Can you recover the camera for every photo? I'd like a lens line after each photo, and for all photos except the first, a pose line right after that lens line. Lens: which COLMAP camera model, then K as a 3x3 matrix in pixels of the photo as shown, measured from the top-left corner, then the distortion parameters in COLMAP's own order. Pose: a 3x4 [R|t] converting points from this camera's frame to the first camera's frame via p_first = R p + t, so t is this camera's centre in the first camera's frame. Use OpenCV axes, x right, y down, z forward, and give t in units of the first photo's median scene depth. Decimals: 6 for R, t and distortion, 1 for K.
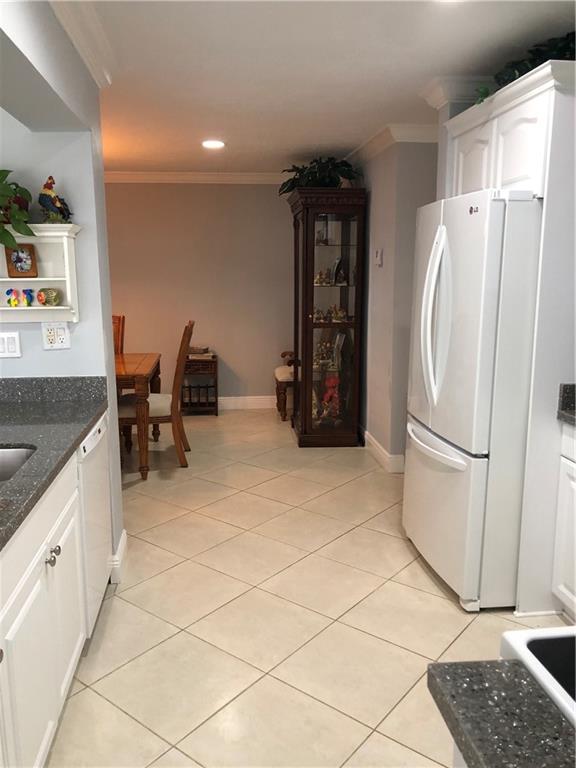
lens RADIAL K [[625.1, 0, 284.6], [0, 625.1, 380.7], [0, 0, 1]] dist [0.041270, -0.058011]
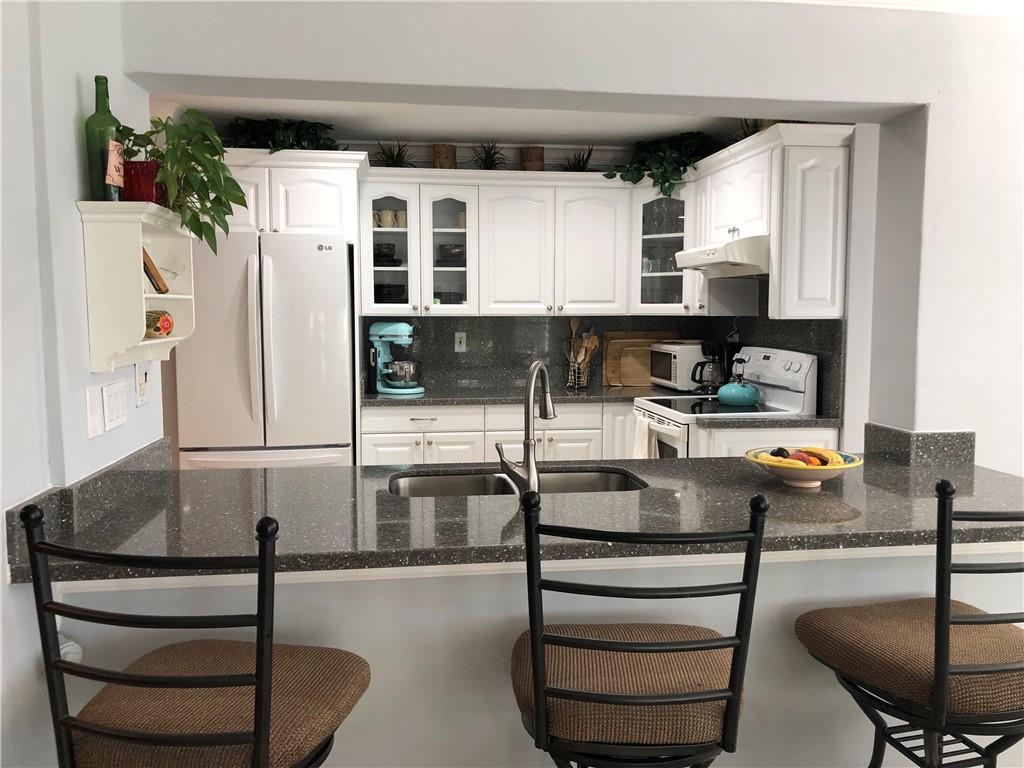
lens RADIAL K [[833.4, 0, 516.3], [0, 833.4, 389.7], [0, 0, 1]] dist [0.041270, -0.058011]
pose [[-0.023095, -0.091901, 0.995500, -1.069421], [0.176146, 0.979814, 0.094540, -0.067441], [-0.984093, 0.177537, -0.006441, 0.533938]]
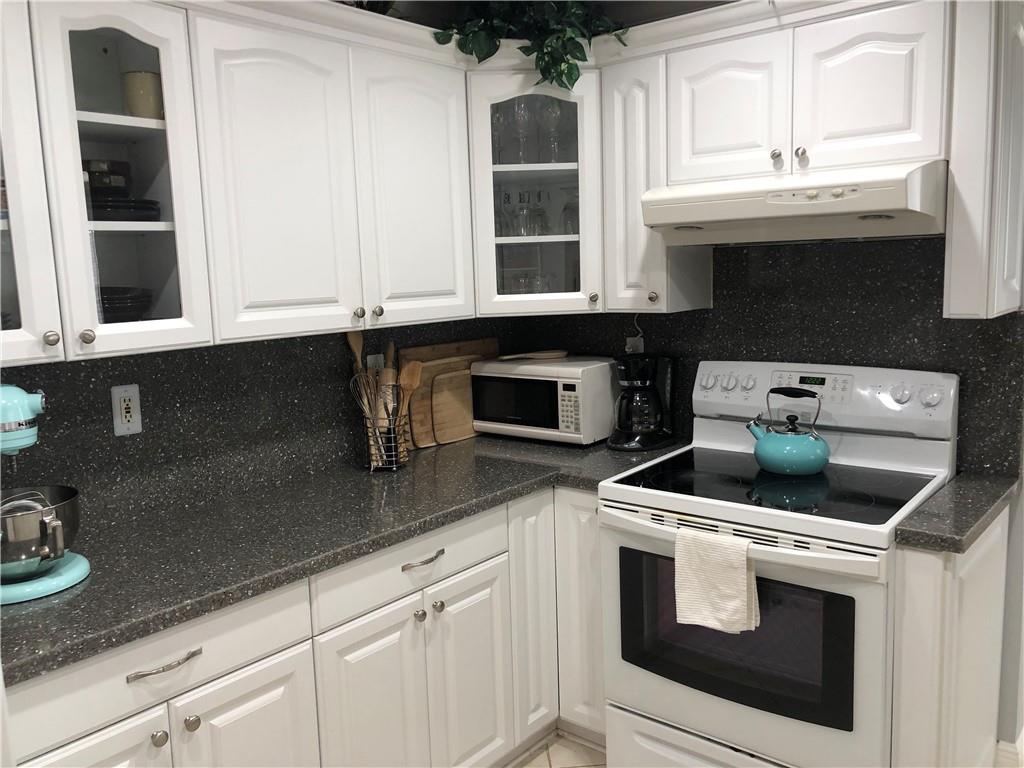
lens RADIAL K [[833.4, 0, 510.4], [0, 833.4, 382.9], [0, 0, 1]] dist [0.041270, -0.058011]
pose [[-0.688113, -0.071825, 0.722040, -0.126168], [0.165787, 0.953204, 0.252817, -0.160397], [-0.706410, 0.293672, -0.644004, 0.818009]]
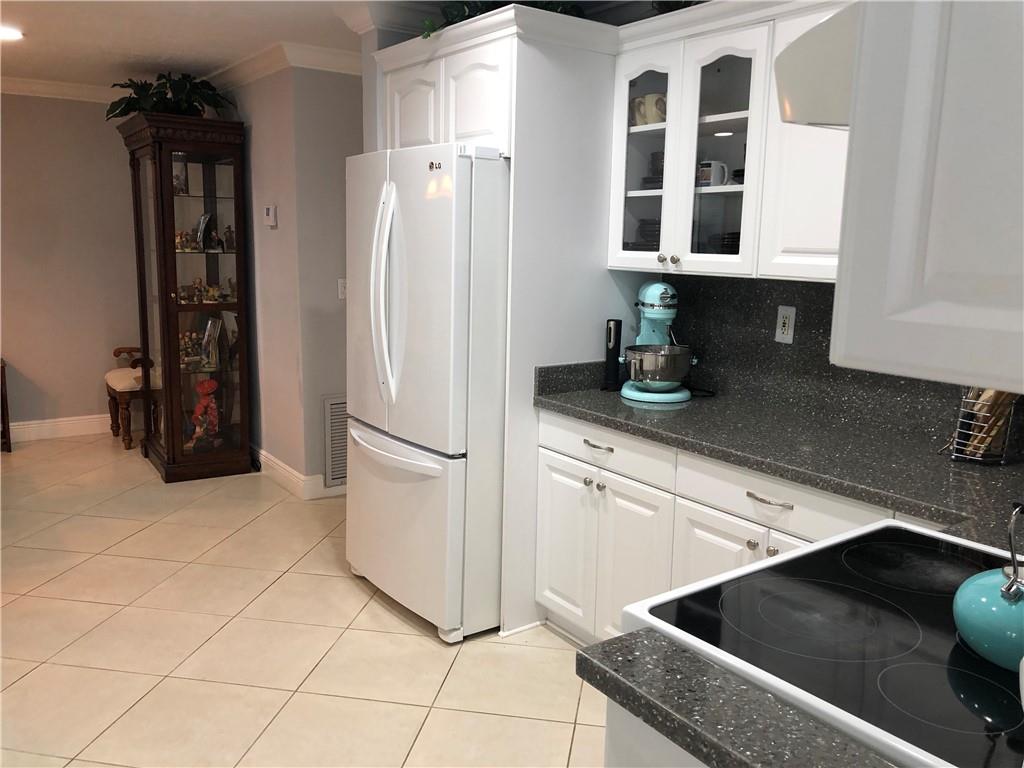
lens RADIAL K [[833.4, 0, 517.7], [0, 833.4, 379.9], [0, 0, 1]] dist [0.041270, -0.058011]
pose [[0.873139, -0.059600, 0.483815, -0.125889], [0.061108, 0.998051, 0.012668, 0.005984], [-0.483626, 0.018504, 0.875079, -0.023315]]
